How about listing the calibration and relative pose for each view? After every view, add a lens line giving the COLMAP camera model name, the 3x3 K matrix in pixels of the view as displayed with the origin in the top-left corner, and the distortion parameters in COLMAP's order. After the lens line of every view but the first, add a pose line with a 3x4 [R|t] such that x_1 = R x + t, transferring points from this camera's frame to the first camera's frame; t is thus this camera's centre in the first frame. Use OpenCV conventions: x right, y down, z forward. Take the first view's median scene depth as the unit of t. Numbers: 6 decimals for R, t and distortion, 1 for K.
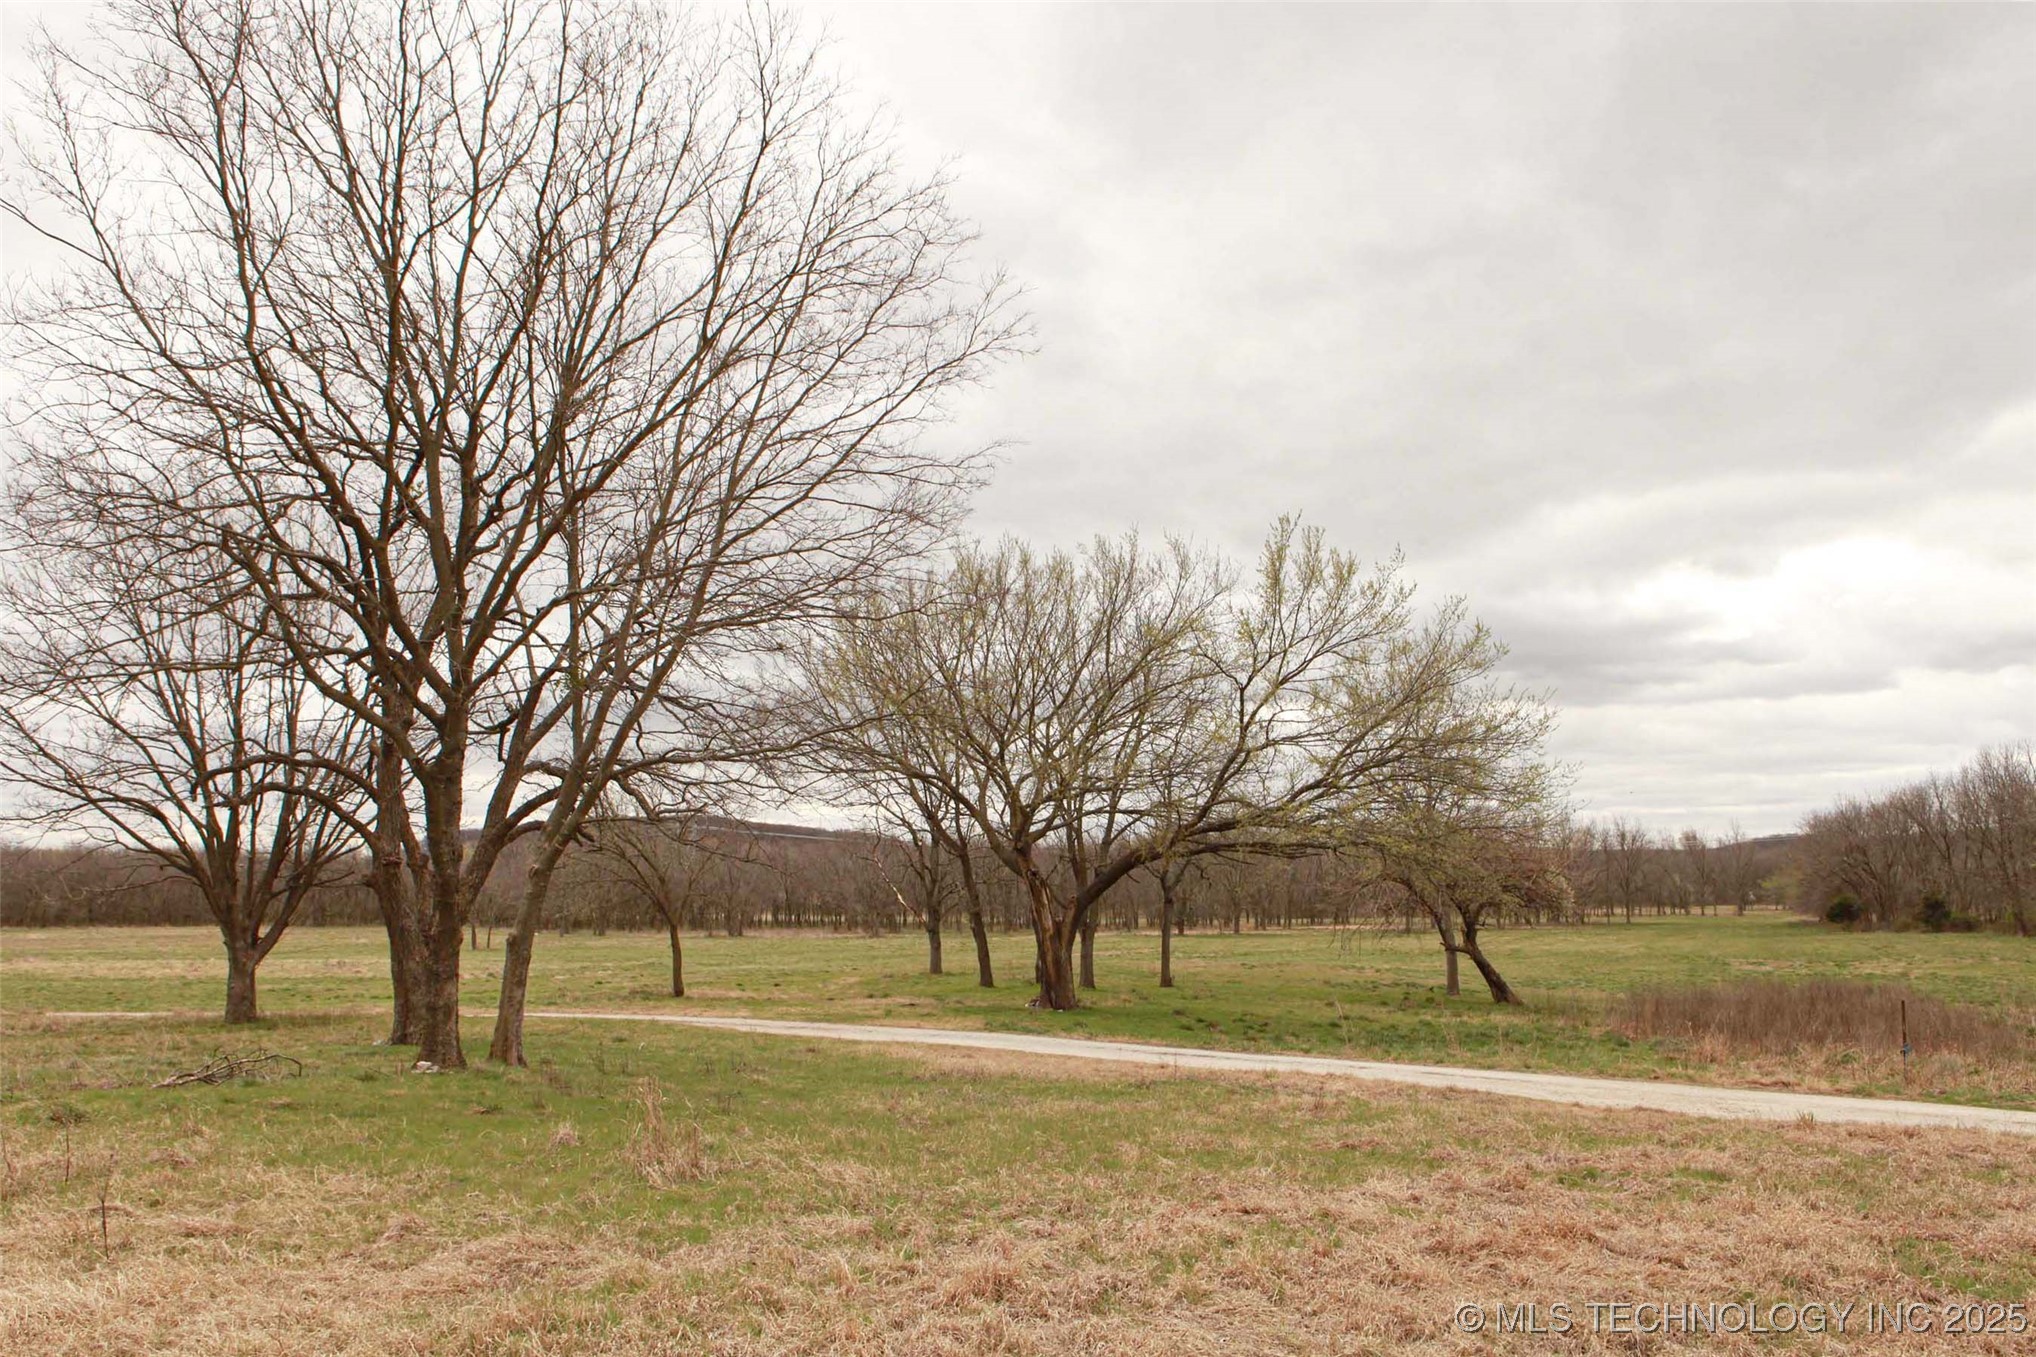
lens RADIAL K [[1394.7, 0, 1018.4], [0, 1394.7, 710.3], [0, 0, 1]] dist [0.058545, 0.001169]
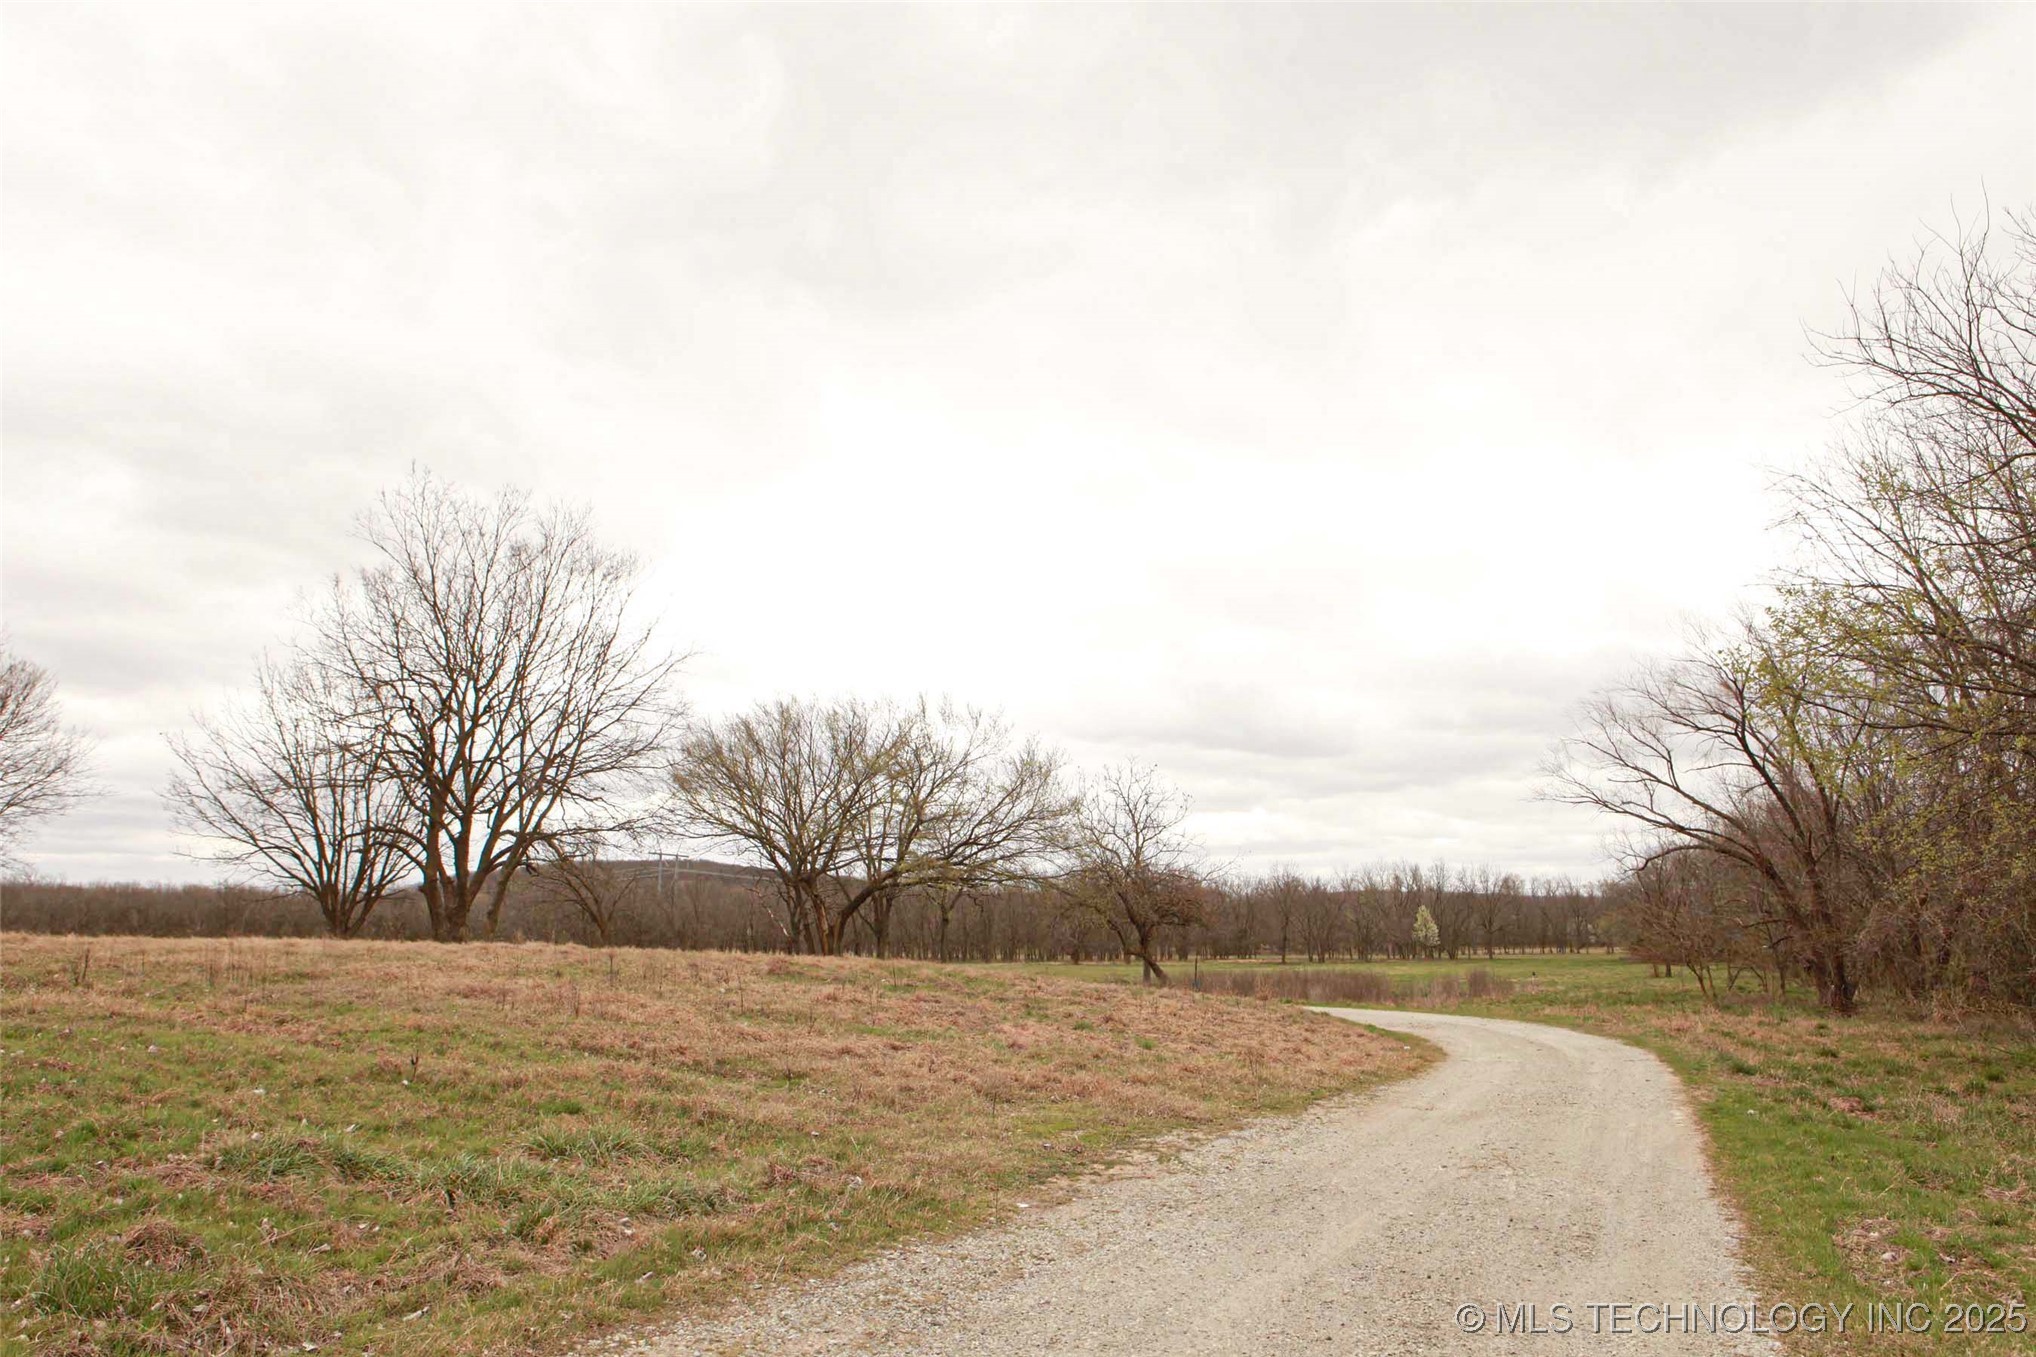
lens RADIAL K [[1389.9, 0, 1018.0], [0, 1389.9, 678.5], [0, 0, 1]] dist [0.026973, 0.001234]
pose [[0.999991, 0.004298, -0.000509, 0.377714], [-0.004320, 0.998381, -0.056718, -0.068244], [0.000264, 0.056719, 0.998390, -0.970121]]
